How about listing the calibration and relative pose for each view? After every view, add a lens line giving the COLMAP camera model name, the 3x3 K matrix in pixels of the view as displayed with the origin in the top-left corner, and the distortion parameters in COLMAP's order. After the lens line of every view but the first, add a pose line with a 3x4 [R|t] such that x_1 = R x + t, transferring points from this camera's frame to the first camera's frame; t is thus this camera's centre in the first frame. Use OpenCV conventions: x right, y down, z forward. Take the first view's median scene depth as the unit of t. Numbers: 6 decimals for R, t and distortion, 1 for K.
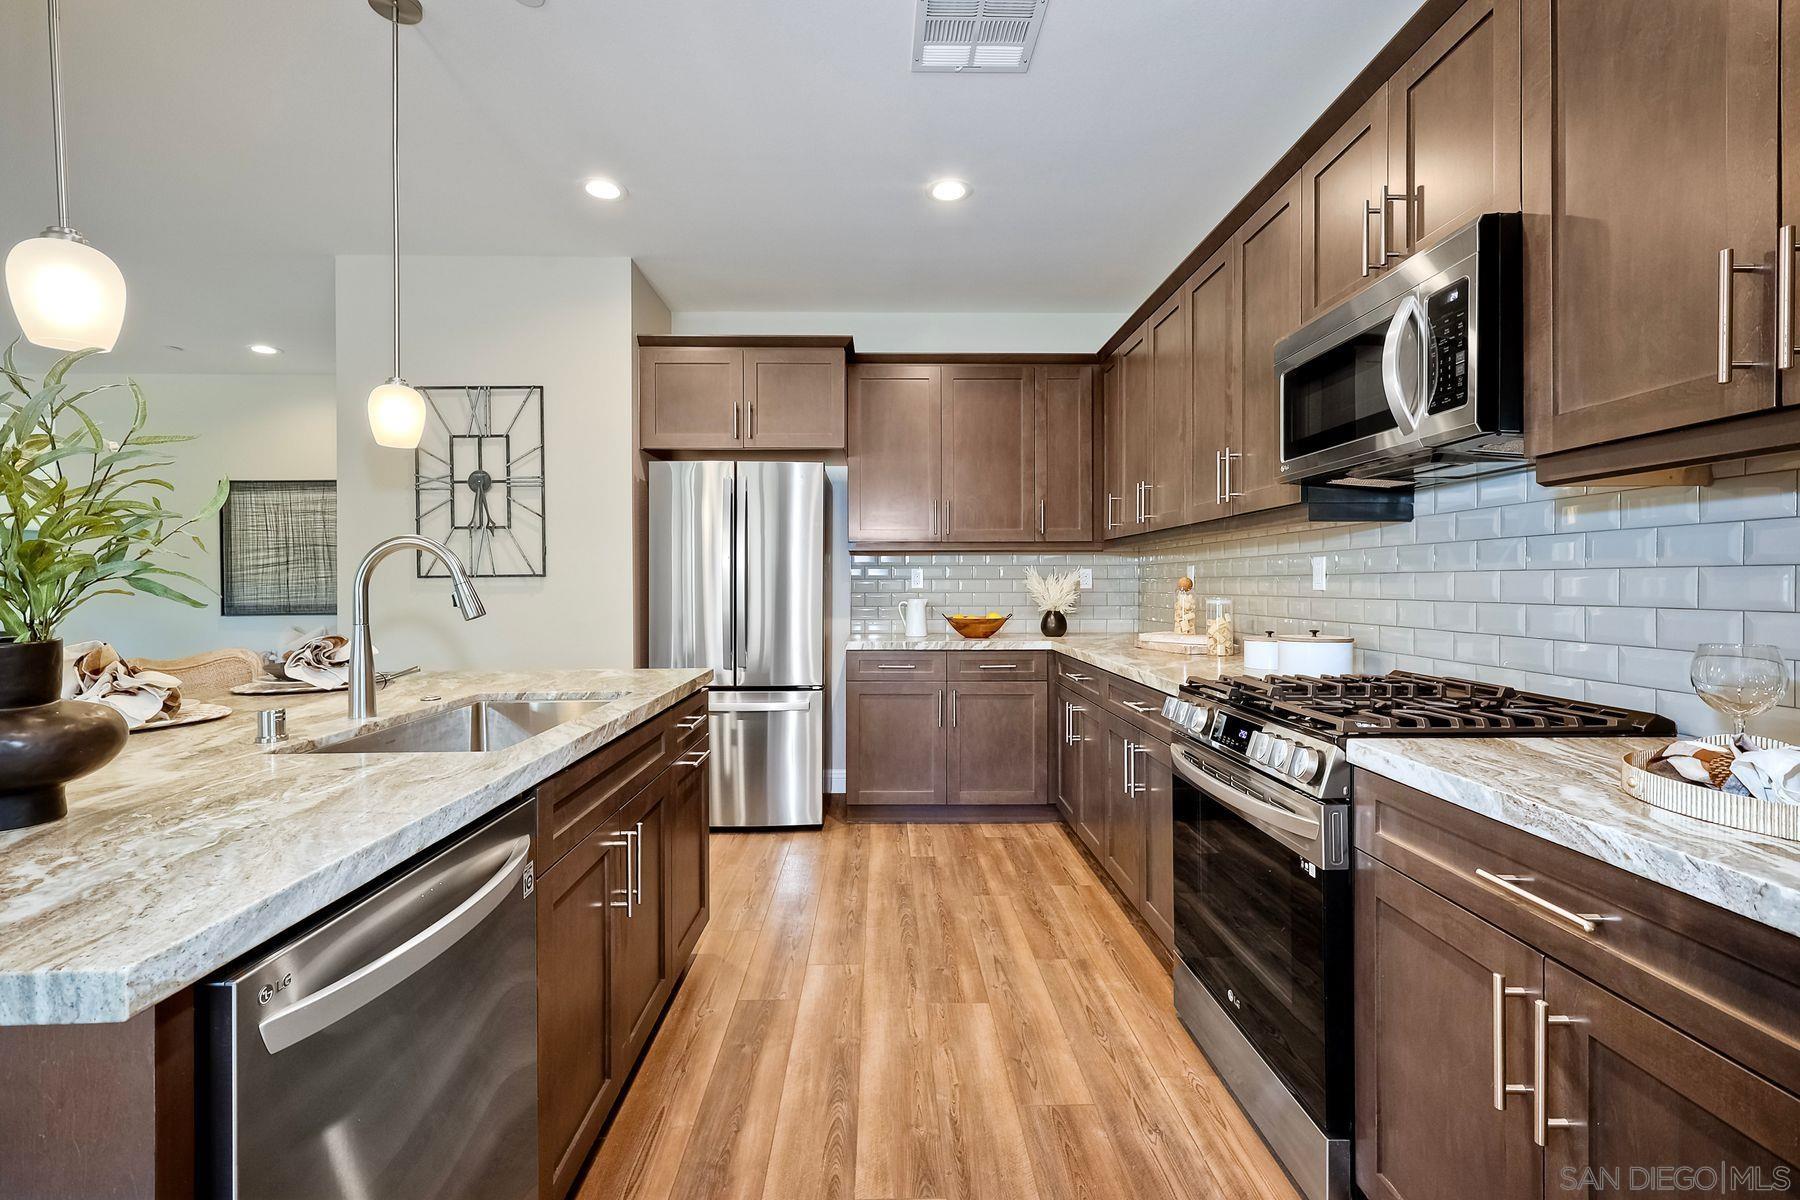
lens RADIAL K [[791.0, 0, 919.0], [0, 791.0, 591.2], [0, 0, 1]] dist [0.005346, -0.000819]
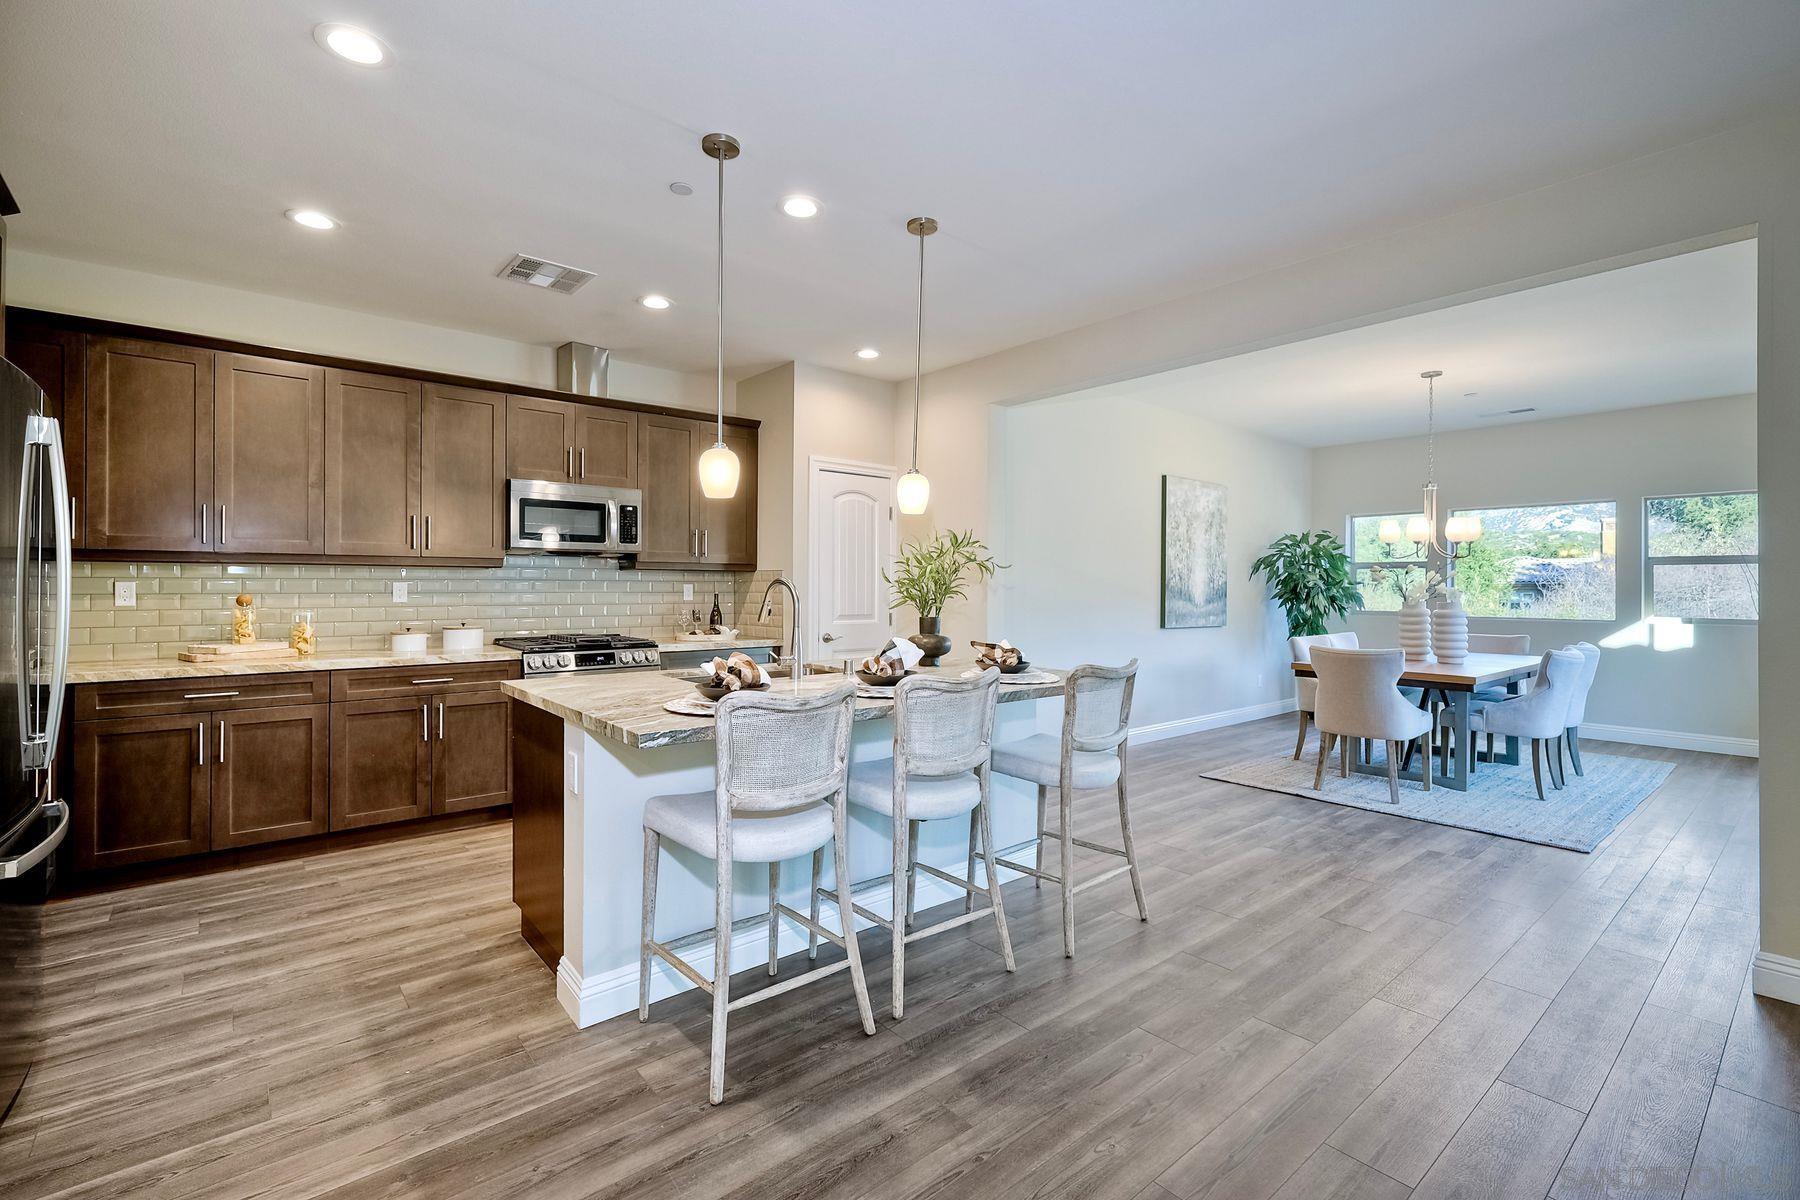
lens RADIAL K [[791.0, 0, 885.7], [0, 791.0, 592.9], [0, 0, 1]] dist [0.005346, -0.000819]
pose [[-0.601941, -0.013757, 0.798422, -1.427470], [-0.000979, 0.999864, 0.016490, -0.048086], [-0.798540, 0.009144, -0.601872, 1.189154]]
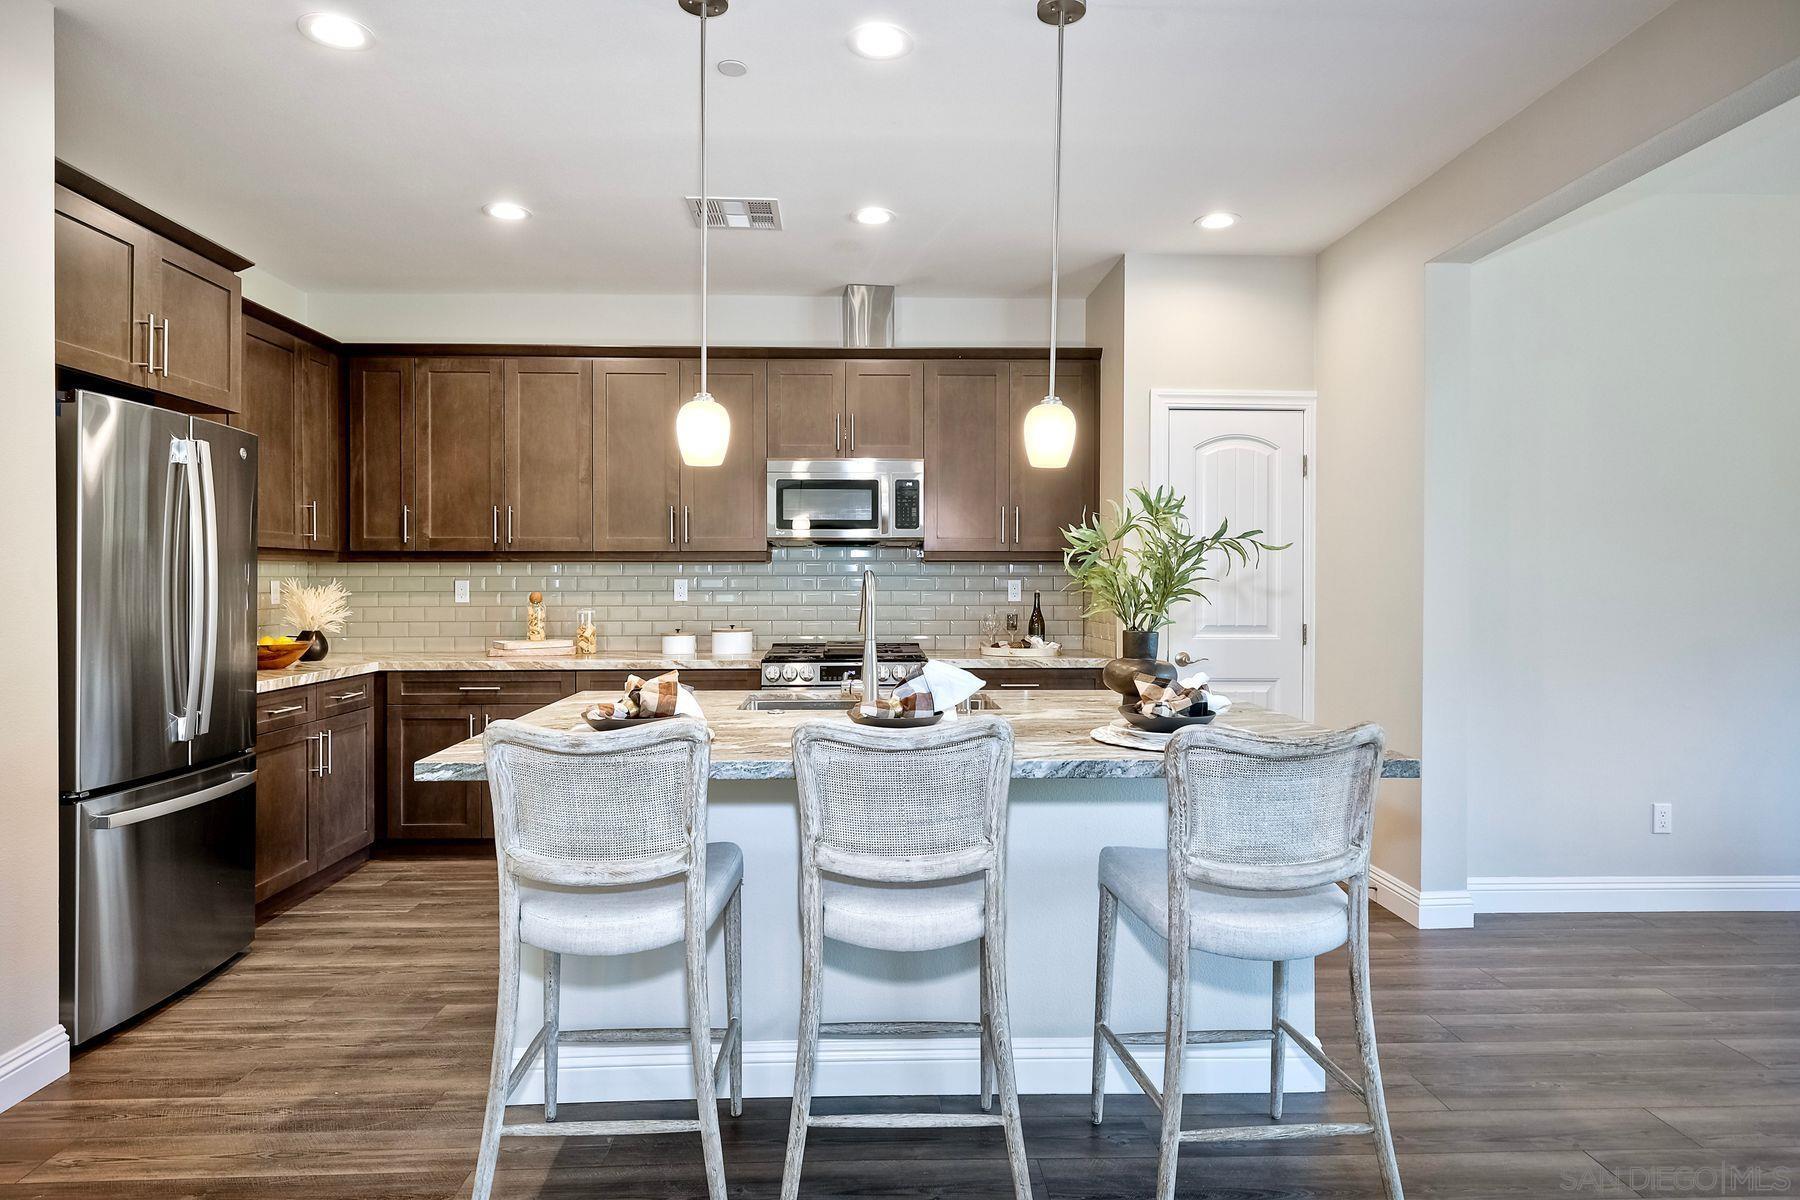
lens RADIAL K [[1031.7, 0, 905.5], [0, 1031.7, 600.0], [0, 0, 1]] dist [0.007032, -0.002638]
pose [[-0.001070, -0.022176, 0.999753, -1.487306], [0.007137, 0.999728, 0.022184, -0.043546], [-0.999974, 0.007159, -0.000911, 0.572977]]
